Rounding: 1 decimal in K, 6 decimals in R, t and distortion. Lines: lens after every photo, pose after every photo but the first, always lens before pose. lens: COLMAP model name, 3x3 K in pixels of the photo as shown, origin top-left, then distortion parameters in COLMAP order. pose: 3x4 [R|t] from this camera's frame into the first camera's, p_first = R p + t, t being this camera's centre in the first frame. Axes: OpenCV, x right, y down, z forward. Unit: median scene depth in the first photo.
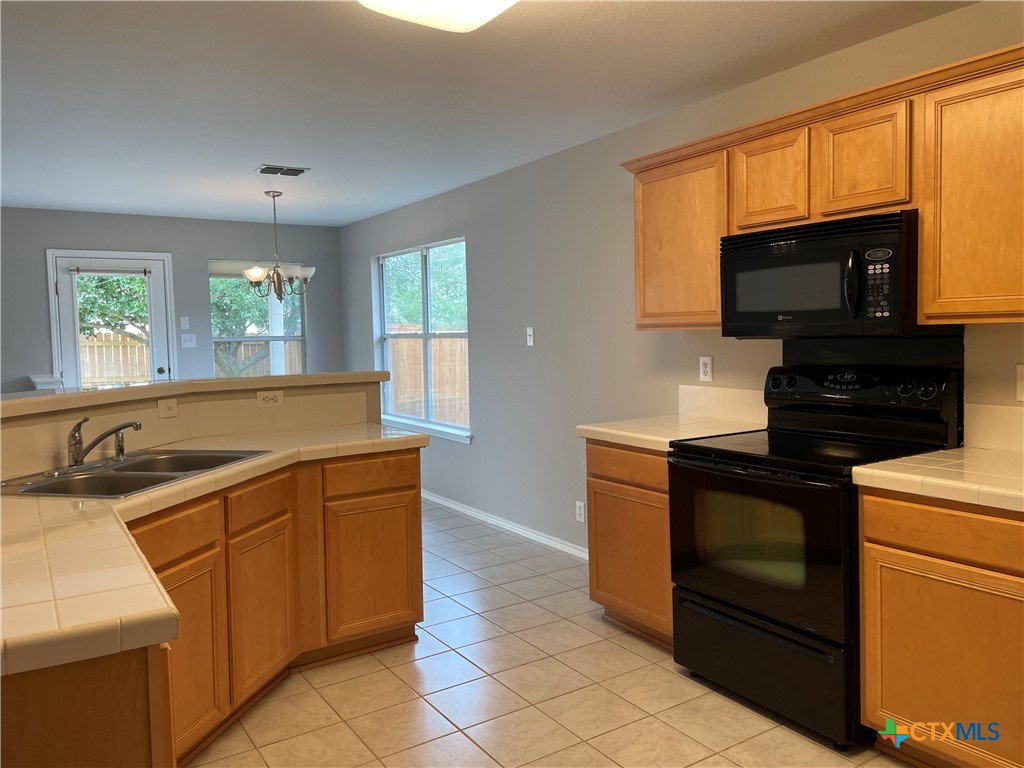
lens RADIAL K [[770.3, 0, 525.2], [0, 770.3, 374.7], [0, 0, 1]] dist [0.097953, -0.121806]
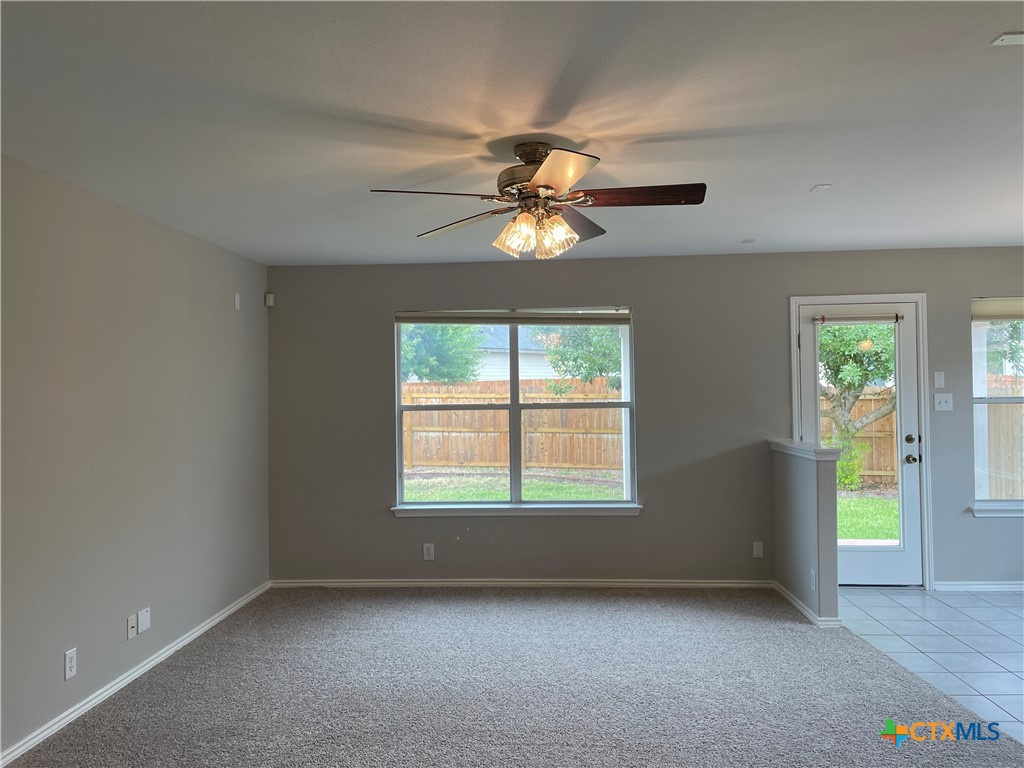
lens RADIAL K [[770.3, 0, 509.9], [0, 770.3, 379.6], [0, 0, 1]] dist [0.097953, -0.121806]
pose [[0.795347, 0.002335, -0.606150, -0.324243], [-0.038176, 0.998200, -0.046246, -0.014044], [0.604951, 0.059922, 0.794004, 0.115755]]
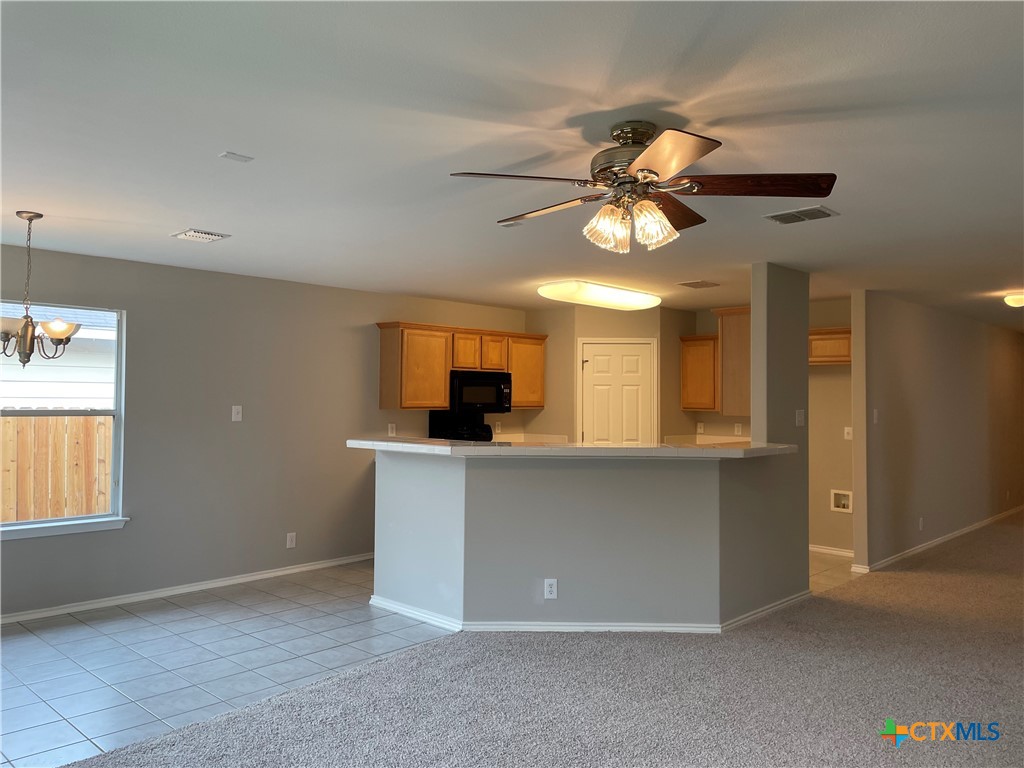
lens RADIAL K [[770.3, 0, 507.3], [0, 770.3, 373.4], [0, 0, 1]] dist [0.097953, -0.121806]
pose [[-0.215333, 0.051695, 0.975171, -0.988941], [0.051603, 0.997805, -0.041500, -0.030789], [-0.975176, 0.041386, -0.217528, 0.655194]]
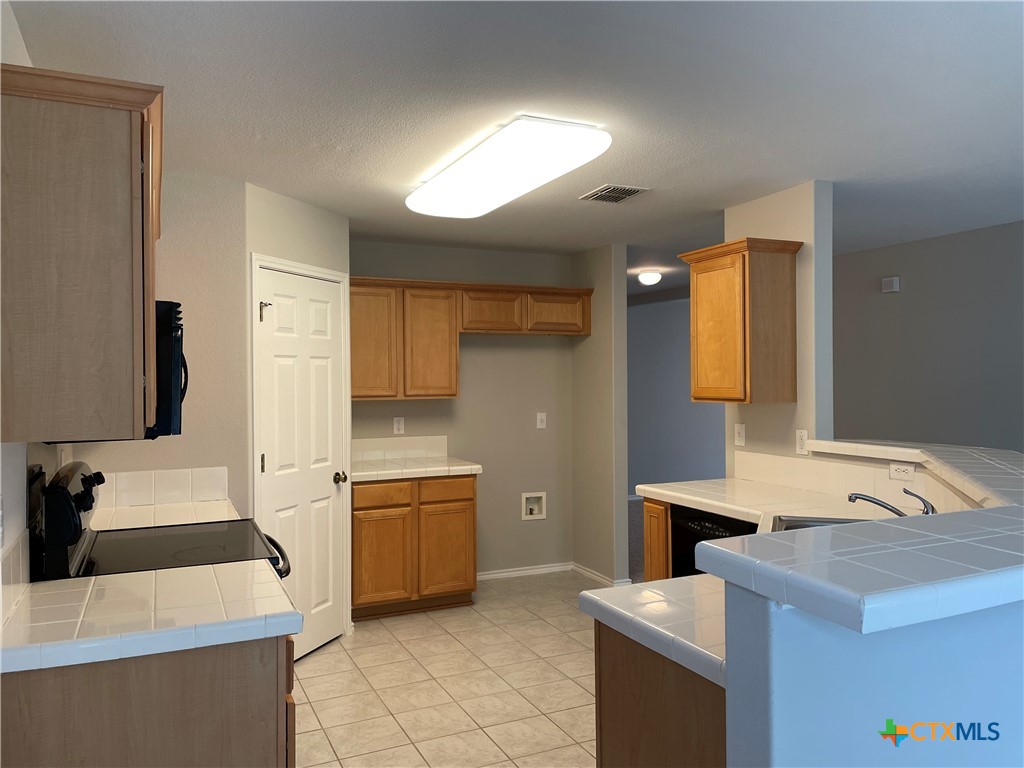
lens RADIAL K [[770.3, 0, 518.1], [0, 770.3, 383.0], [0, 0, 1]] dist [0.097953, -0.121806]
pose [[-0.990596, 0.028761, 0.133761, -0.084588], [0.036834, 0.997621, 0.058276, -0.063140], [-0.131767, 0.062655, -0.989299, 0.823301]]
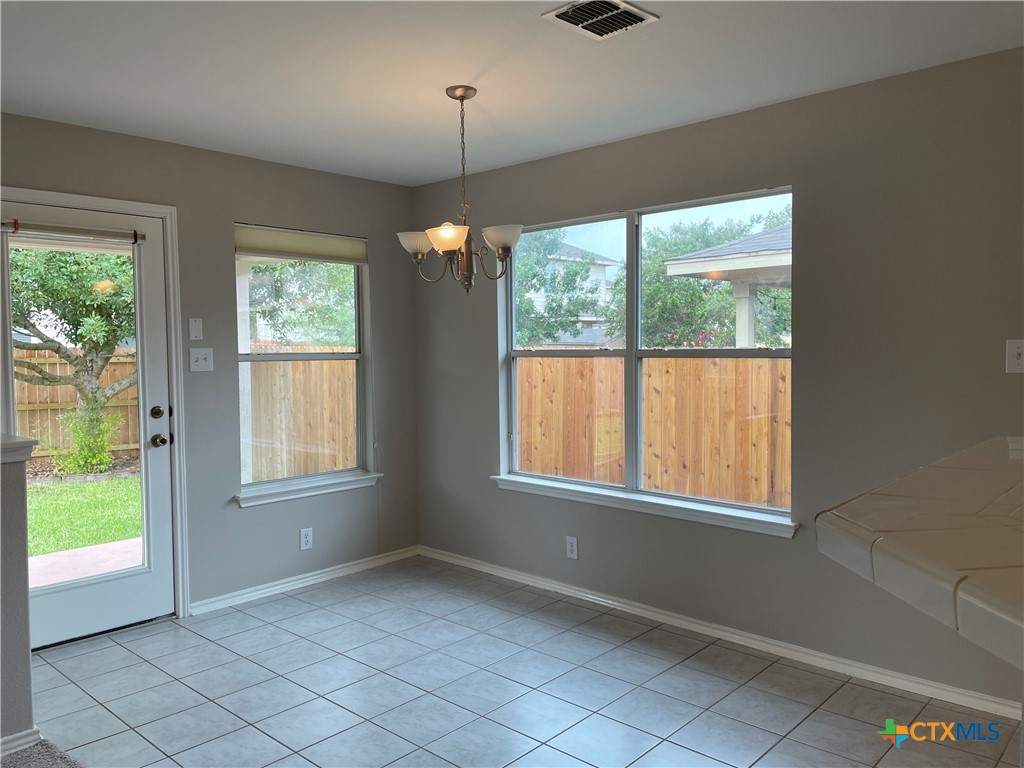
lens RADIAL K [[770.3, 0, 515.2], [0, 770.3, 379.8], [0, 0, 1]] dist [0.097953, -0.121806]
pose [[0.973259, 0.000234, 0.229711, -0.365195], [0.003976, 0.999833, -0.017863, -0.018679], [-0.229677, 0.018298, 0.973095, 0.413300]]
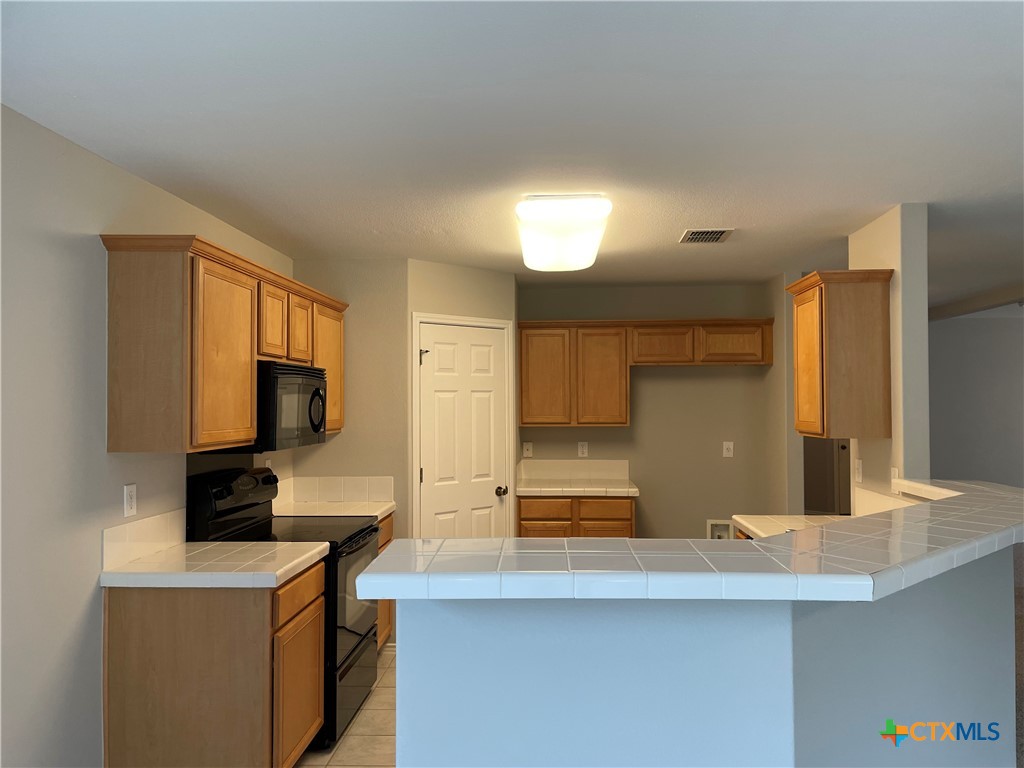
lens RADIAL K [[770.3, 0, 521.5], [0, 770.3, 391.0], [0, 0, 1]] dist [0.097953, -0.121806]
pose [[-0.813947, 0.034809, 0.579896, -0.326293], [0.055297, 0.998313, 0.017690, -0.064736], [-0.578302, 0.046465, -0.814499, 0.820020]]
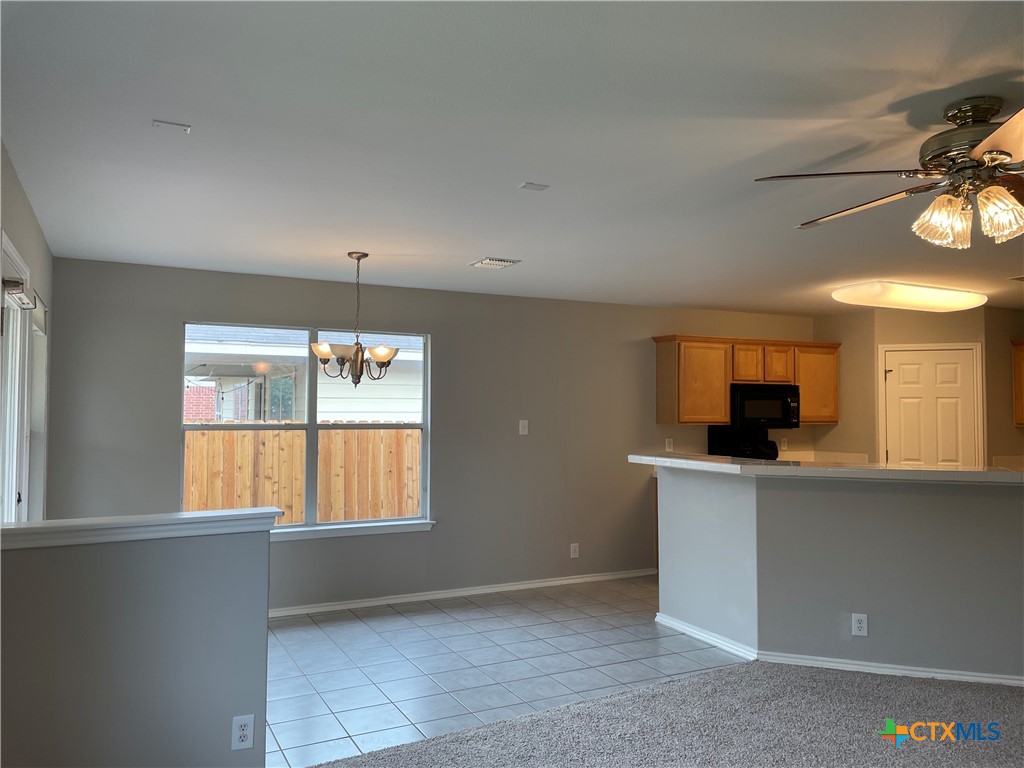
lens RADIAL K [[770.3, 0, 507.8], [0, 770.3, 381.1], [0, 0, 1]] dist [0.097953, -0.121806]
pose [[0.120144, 0.058427, 0.991036, -0.984006], [0.048325, 0.996739, -0.064622, -0.034571], [-0.991580, 0.055656, 0.116928, 0.672586]]
